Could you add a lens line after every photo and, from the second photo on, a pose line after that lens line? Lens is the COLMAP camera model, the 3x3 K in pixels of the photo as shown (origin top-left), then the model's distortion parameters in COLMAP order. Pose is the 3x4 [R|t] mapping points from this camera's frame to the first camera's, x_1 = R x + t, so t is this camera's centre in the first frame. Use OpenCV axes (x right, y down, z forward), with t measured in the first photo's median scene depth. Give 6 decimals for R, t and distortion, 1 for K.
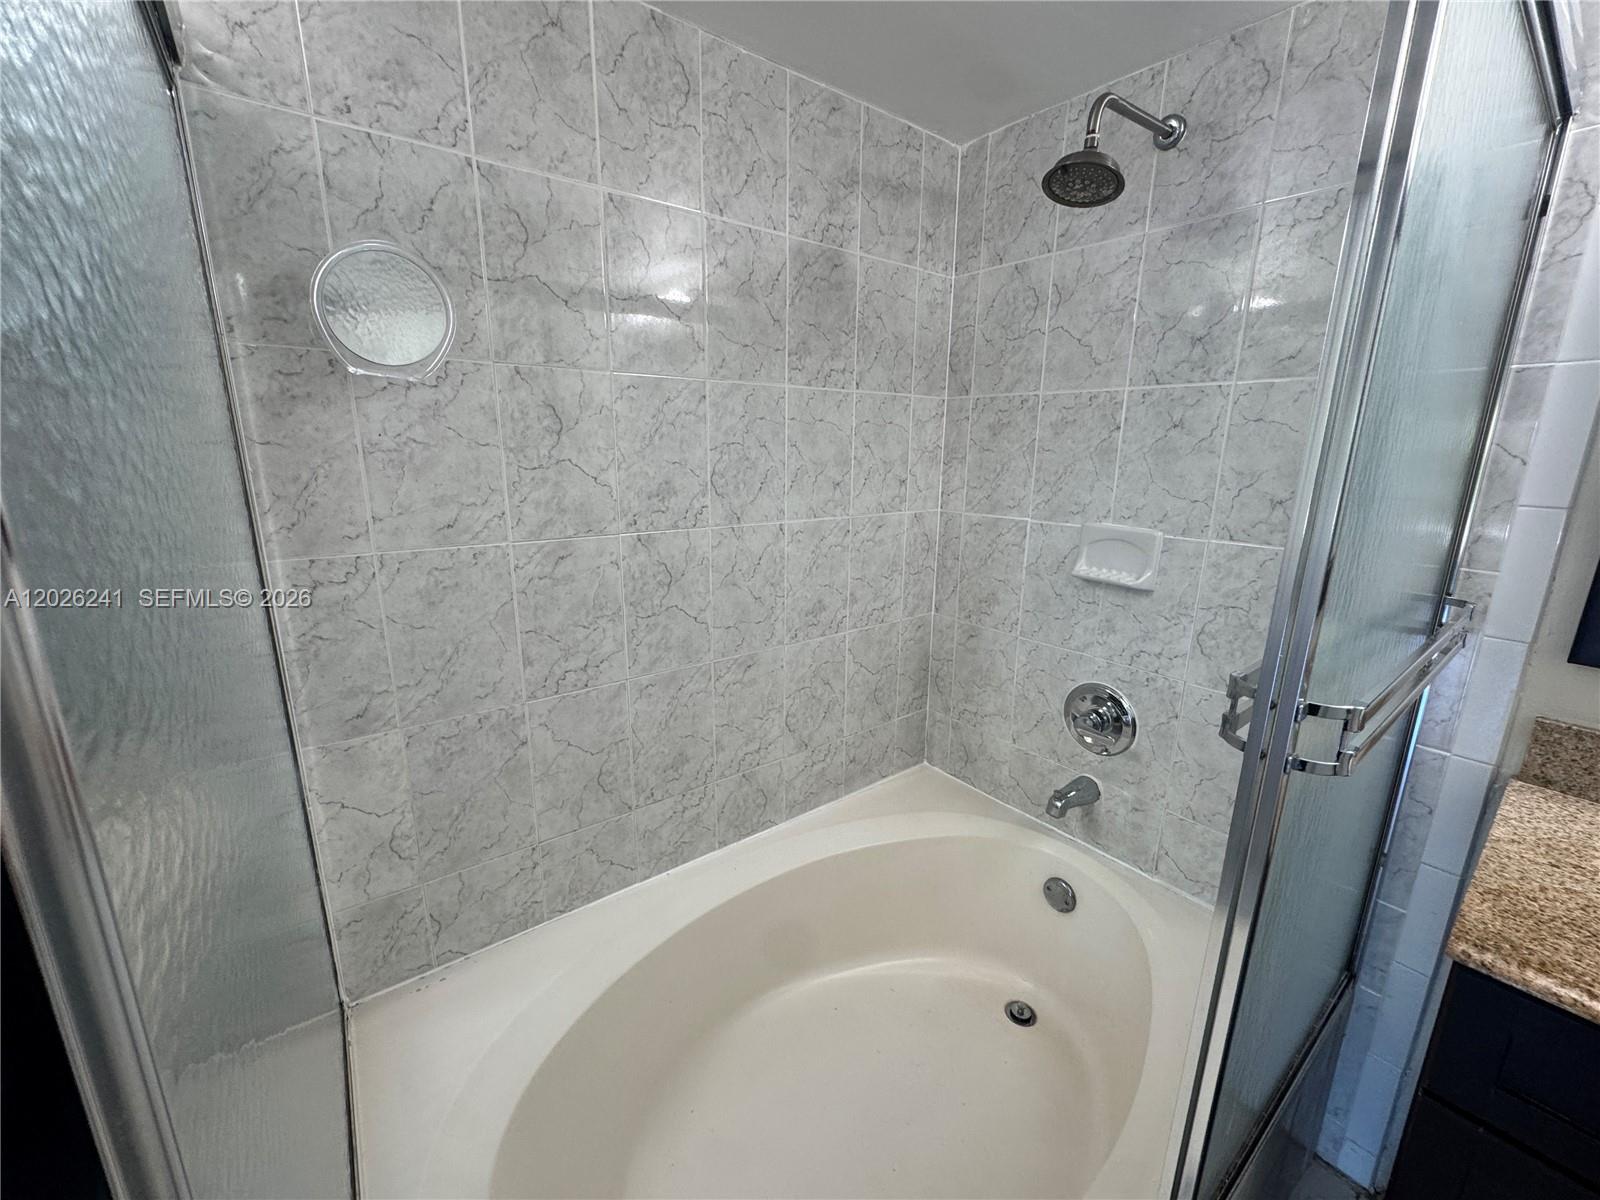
lens RADIAL K [[639.0, 0, 804.3], [0, 639.0, 593.5], [0, 0, 1]] dist [-0.002230, -0.000185]
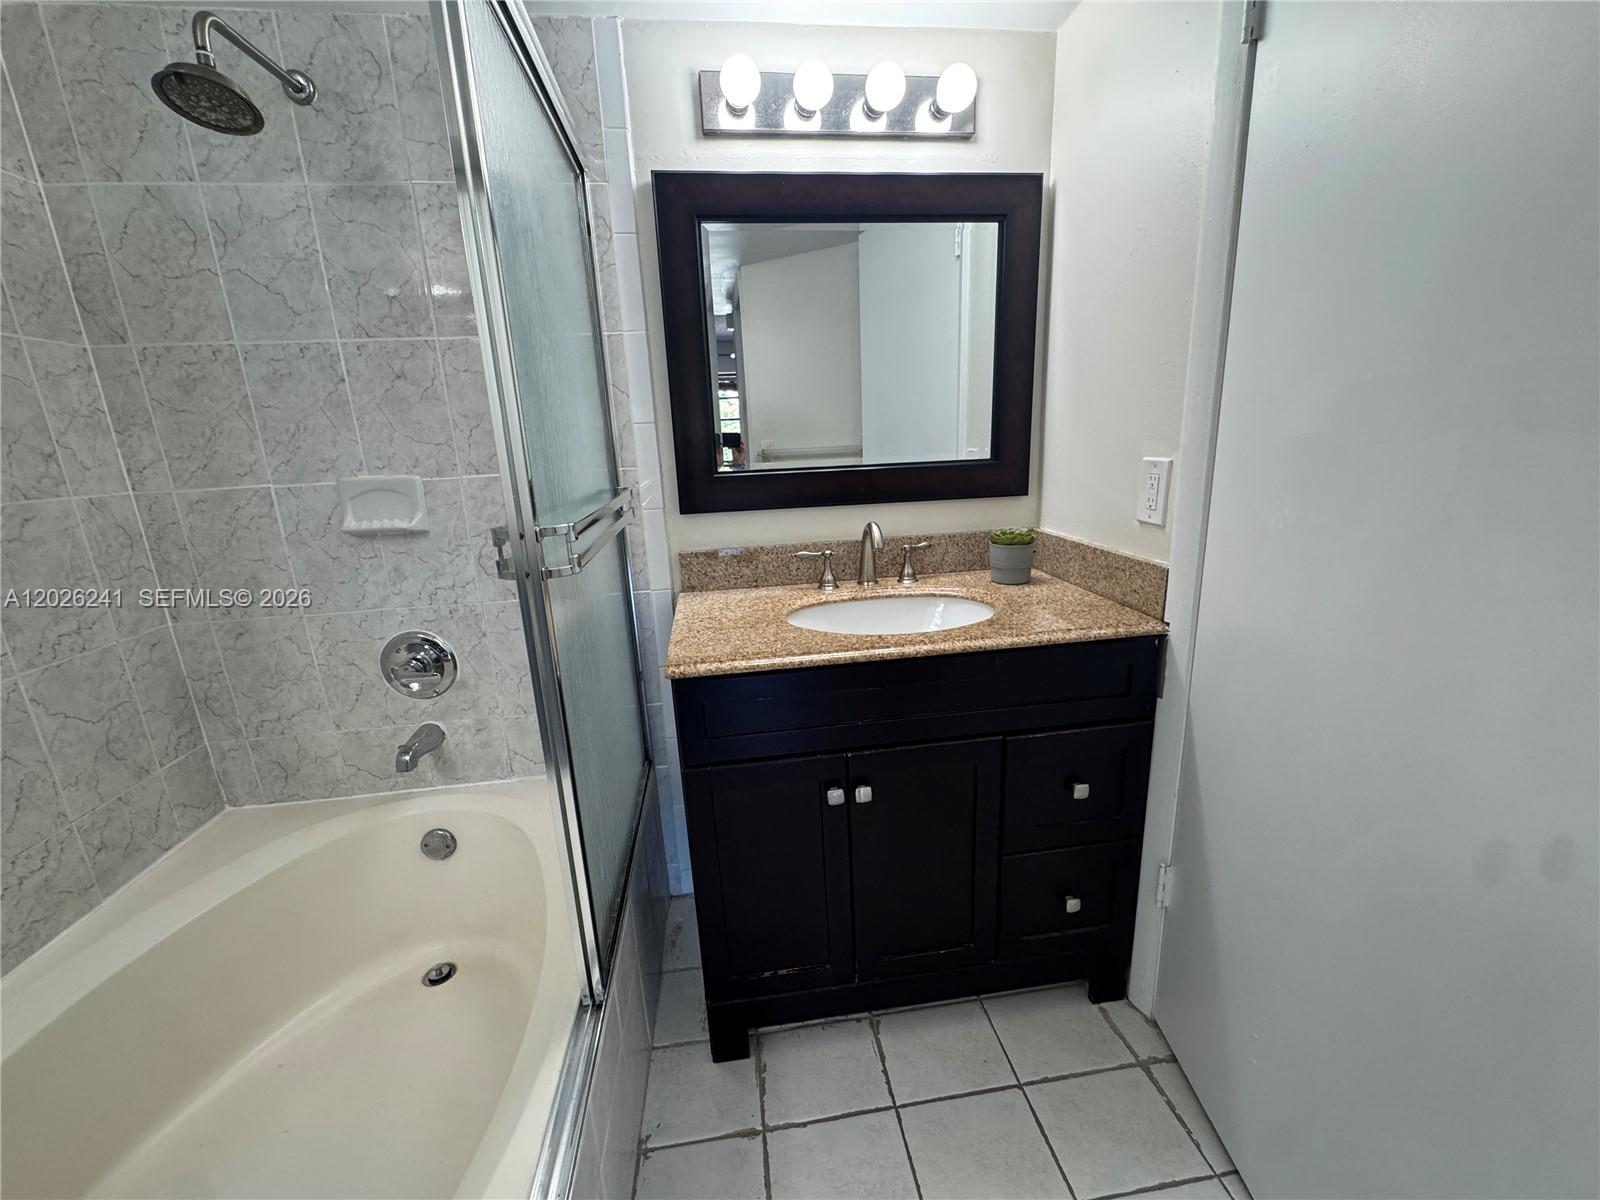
lens RADIAL K [[639.0, 0, 799.2], [0, 639.0, 600.4], [0, 0, 1]] dist [-0.002230, -0.000185]
pose [[0.509368, -0.245497, 0.824788, -0.055761], [0.249070, 0.959480, 0.131768, 0.112692], [-0.823716, 0.138312, 0.549875, -0.097362]]
